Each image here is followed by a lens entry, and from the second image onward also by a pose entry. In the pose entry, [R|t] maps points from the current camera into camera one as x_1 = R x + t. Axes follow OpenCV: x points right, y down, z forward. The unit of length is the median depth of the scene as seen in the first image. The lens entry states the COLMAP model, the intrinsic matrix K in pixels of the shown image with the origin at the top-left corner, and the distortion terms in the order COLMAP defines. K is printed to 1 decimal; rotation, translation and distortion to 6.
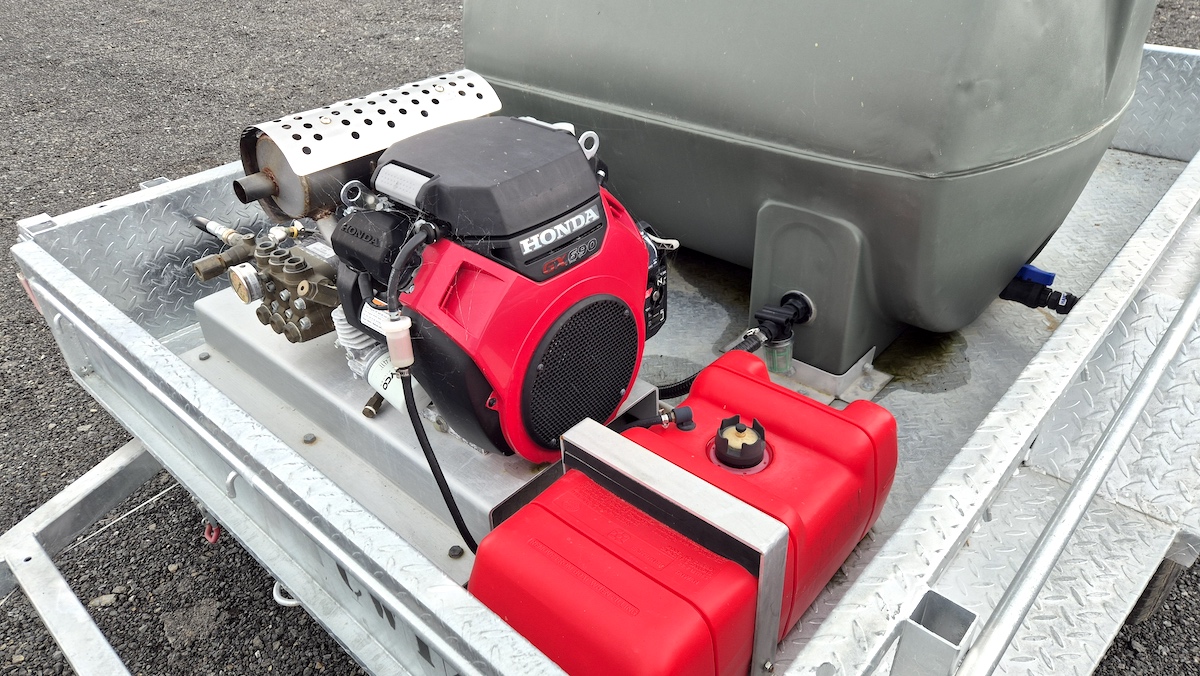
lens RADIAL K [[785.3, 0, 600.0], [0, 785.3, 338.0], [0, 0, 1]] dist [0.123424, 0.000734]
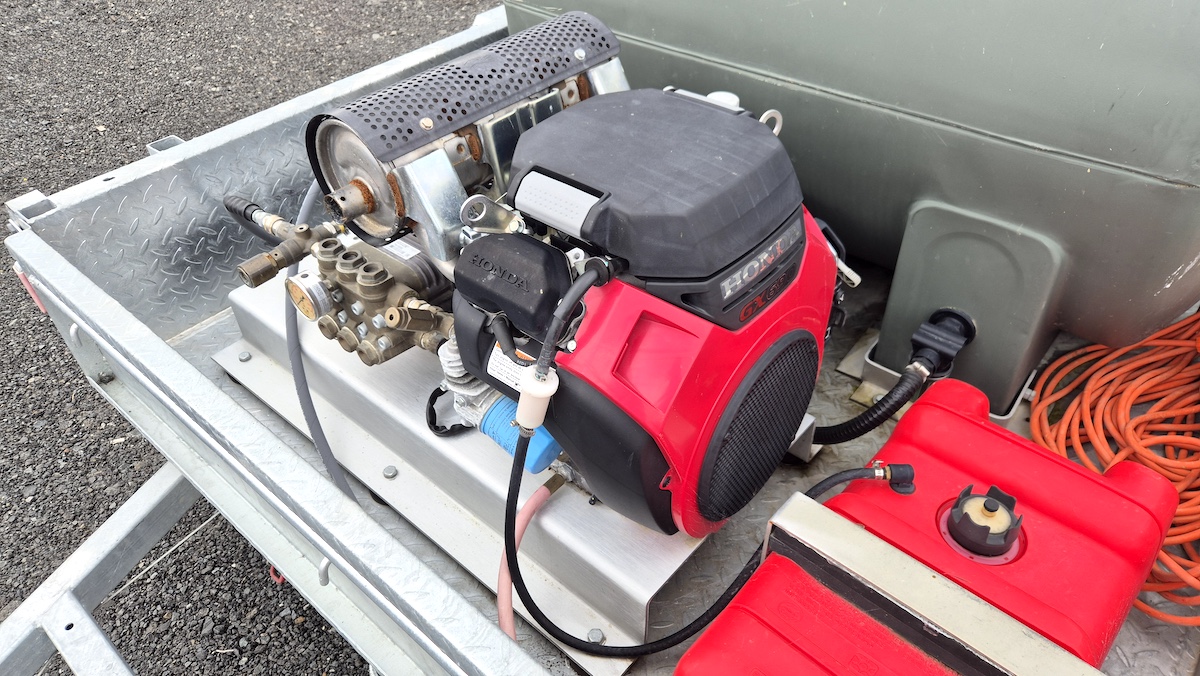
lens RADIAL K [[785.3, 0, 600.0], [0, 785.3, 338.0], [0, 0, 1]] dist [0.123424, 0.000734]
pose [[0.999579, -0.014872, 0.024917, -0.212465], [0.011903, 0.993254, 0.115348, -0.143220], [-0.026464, -0.115003, 0.993013, 0.239366]]
